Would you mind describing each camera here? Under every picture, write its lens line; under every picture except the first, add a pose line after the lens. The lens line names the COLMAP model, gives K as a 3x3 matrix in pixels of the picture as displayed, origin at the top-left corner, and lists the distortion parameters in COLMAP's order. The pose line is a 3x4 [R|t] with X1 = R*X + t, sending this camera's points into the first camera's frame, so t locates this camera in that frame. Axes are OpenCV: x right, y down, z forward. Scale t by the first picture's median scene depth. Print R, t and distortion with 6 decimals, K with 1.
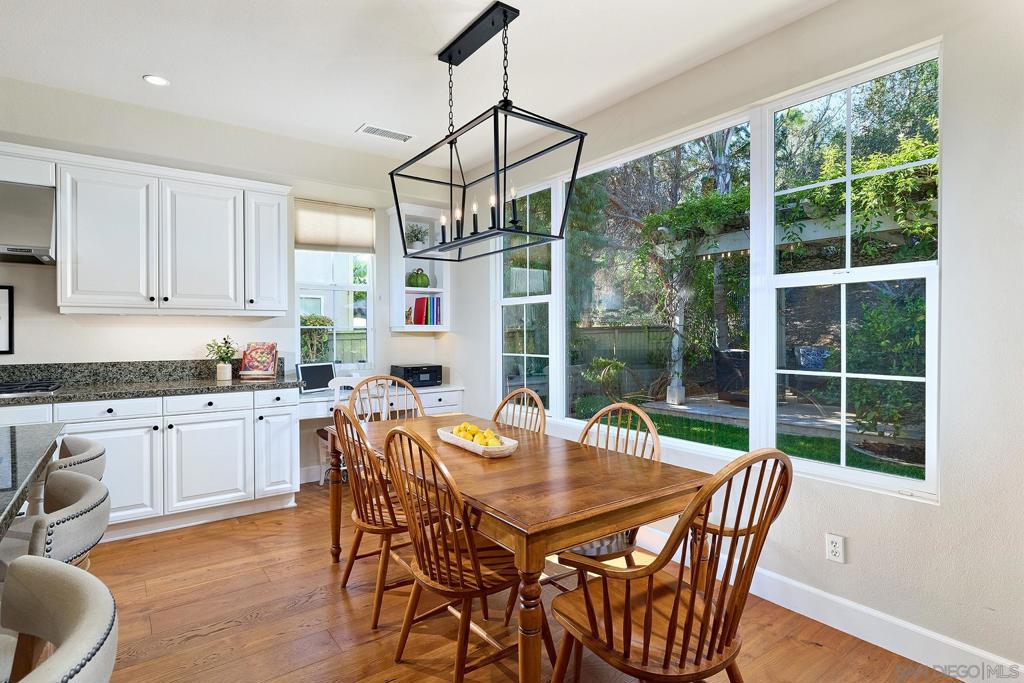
lens RADIAL K [[522.9, 0, 507.5], [0, 522.9, 336.4], [0, 0, 1]] dist [-0.002408, 0.000120]
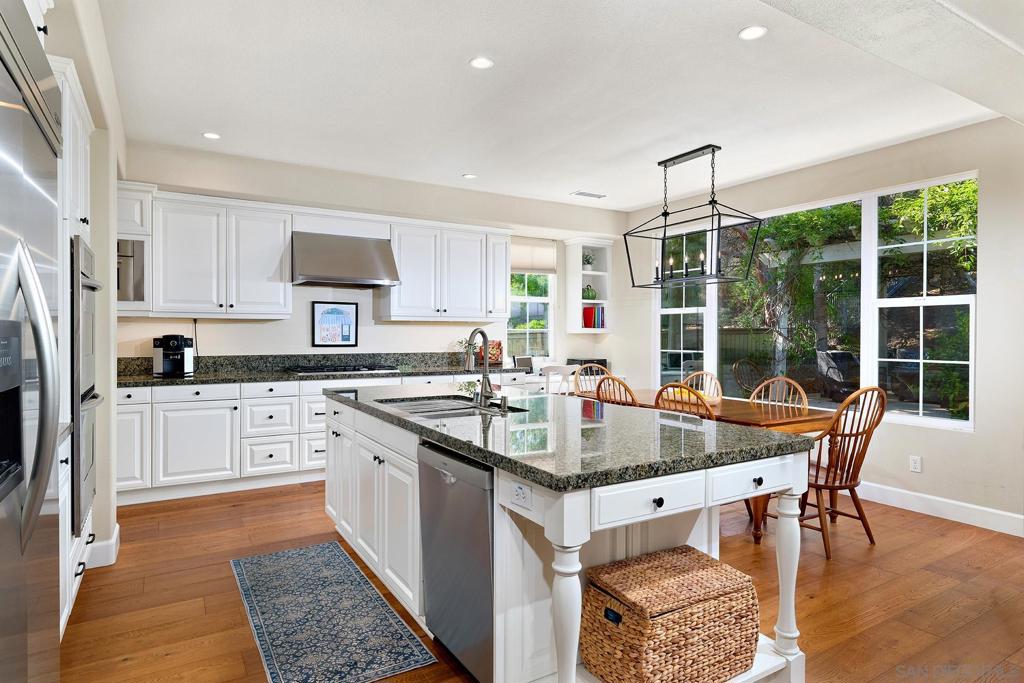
lens RADIAL K [[571.6, 0, 507.5], [0, 571.6, 338.8], [0, 0, 1]] dist [-0.000130, -0.000535]
pose [[0.995029, 0.005934, -0.099411, -0.336247], [-0.005834, 0.999982, 0.001295, 0.006150], [0.099417, -0.000709, 0.995046, -0.650592]]
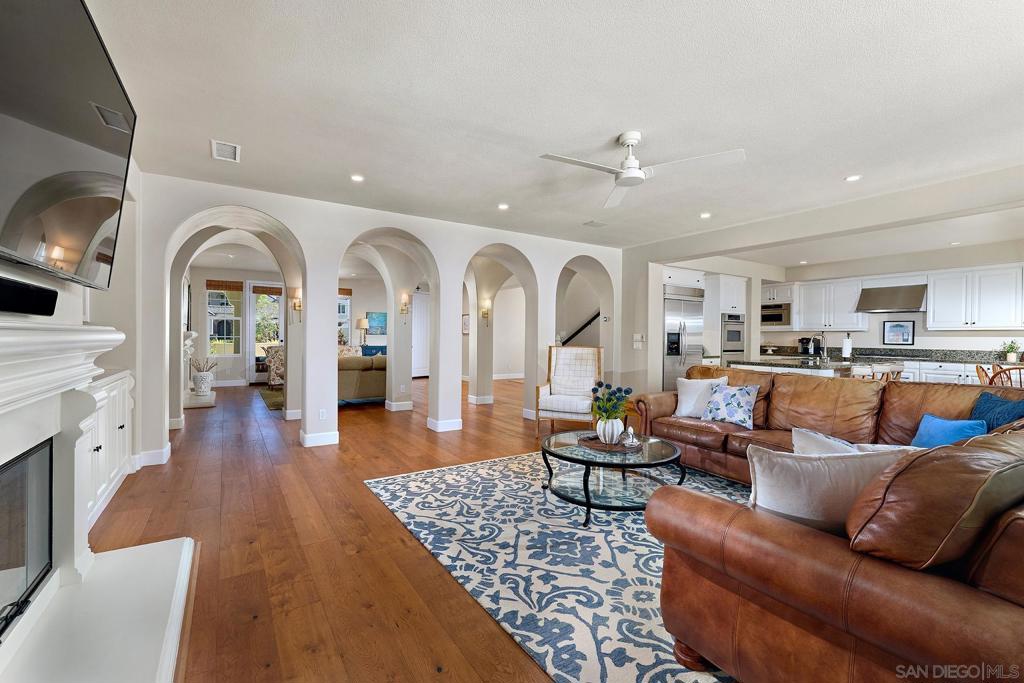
lens RADIAL K [[444.1, 0, 504.3], [0, 444.1, 341.5], [0, 0, 1]] dist [0.001501, -0.000282]
pose [[-0.075924, 0.015586, -0.996992, 1.590278], [-0.014720, 0.999751, 0.016750, 0.007908], [0.997005, 0.015947, -0.075675, -1.002751]]
